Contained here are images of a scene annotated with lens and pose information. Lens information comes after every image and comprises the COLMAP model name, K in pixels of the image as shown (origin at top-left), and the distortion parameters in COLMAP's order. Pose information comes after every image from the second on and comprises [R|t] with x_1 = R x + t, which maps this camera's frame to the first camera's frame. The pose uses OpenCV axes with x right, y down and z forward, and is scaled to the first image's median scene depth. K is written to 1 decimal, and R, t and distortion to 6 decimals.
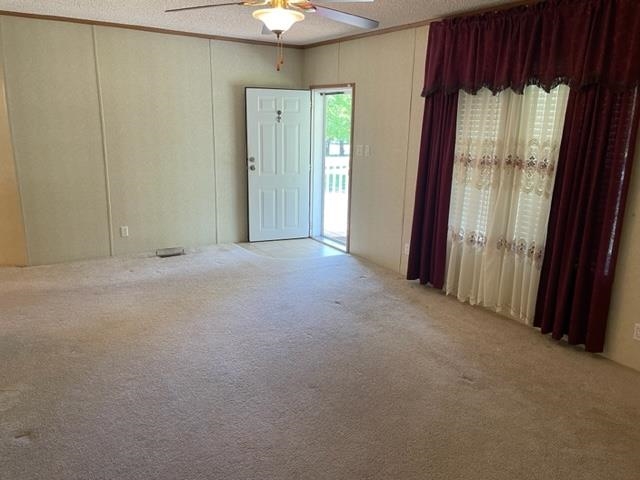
lens RADIAL K [[488.0, 0, 319.0], [0, 488.0, 240.0], [0, 0, 1]] dist [0.031169, -0.000881]
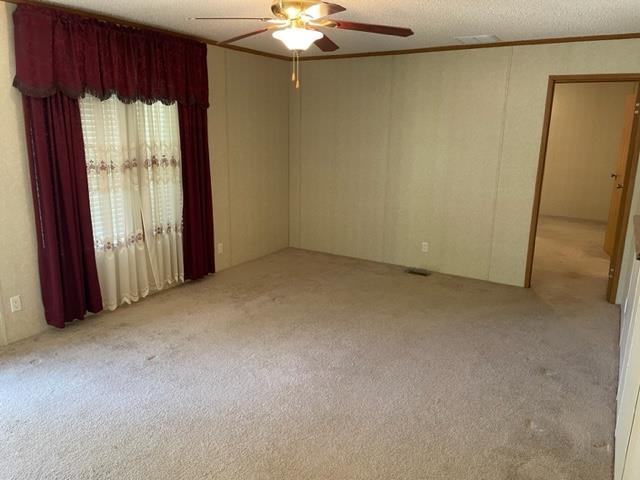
lens RADIAL K [[488.0, 0, 319.6], [0, 488.0, 241.8], [0, 0, 1]] dist [0.031169, -0.000881]
pose [[-0.440405, -0.221779, 0.869975, -0.830232], [0.201066, 0.920032, 0.336325, -0.289080], [-0.874995, 0.323042, -0.360595, 1.105948]]
